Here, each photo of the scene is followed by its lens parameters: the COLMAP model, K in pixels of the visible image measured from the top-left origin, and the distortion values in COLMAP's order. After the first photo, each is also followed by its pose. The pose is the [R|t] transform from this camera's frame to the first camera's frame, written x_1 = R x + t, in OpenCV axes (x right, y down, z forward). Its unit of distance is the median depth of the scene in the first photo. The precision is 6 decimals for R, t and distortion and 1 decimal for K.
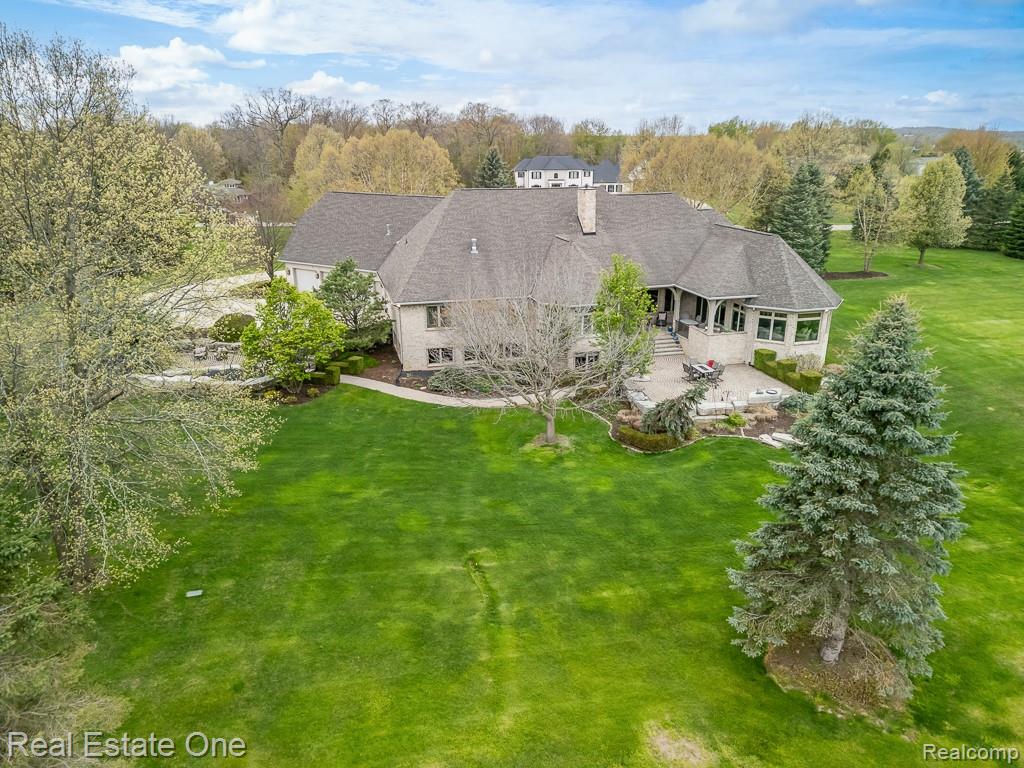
lens RADIAL K [[712.0, 0, 514.4], [0, 712.0, 379.1], [0, 0, 1]] dist [0.097569, -0.099755]
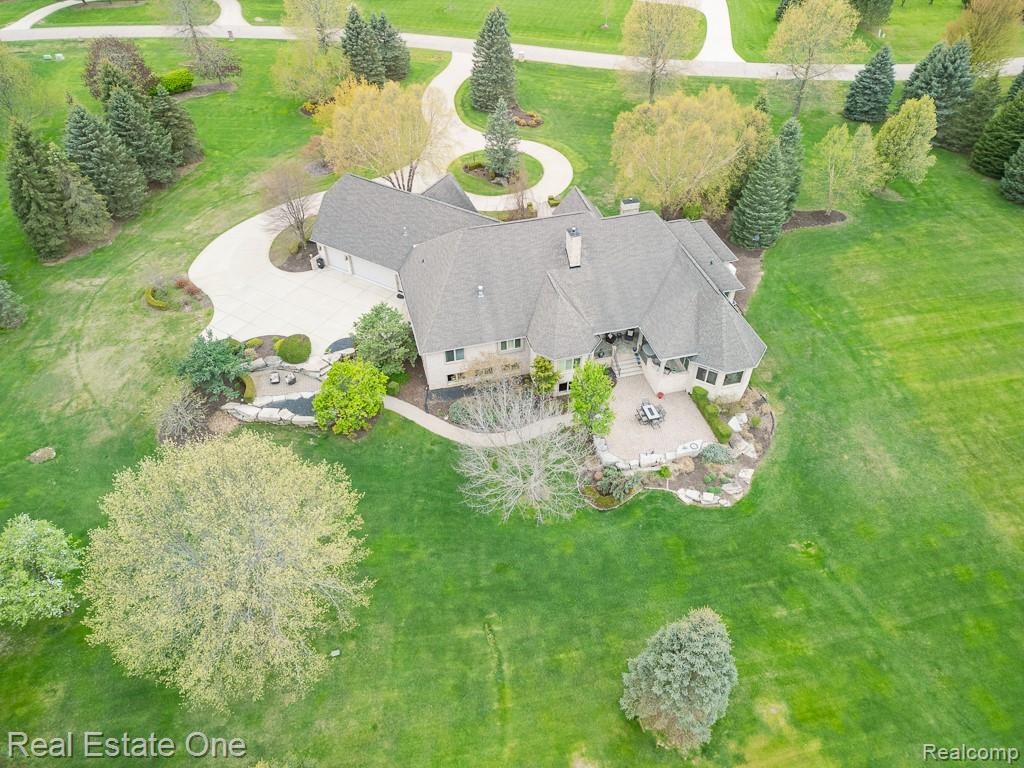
lens RADIAL K [[712.0, 0, 514.4], [0, 712.0, 379.1], [0, 0, 1]] dist [0.097569, -0.099755]
pose [[0.999991, -0.000047, -0.004358, 0.013671], [0.001855, 0.909396, 0.415927, -0.971532], [0.003943, -0.415931, 0.909388, -0.324074]]
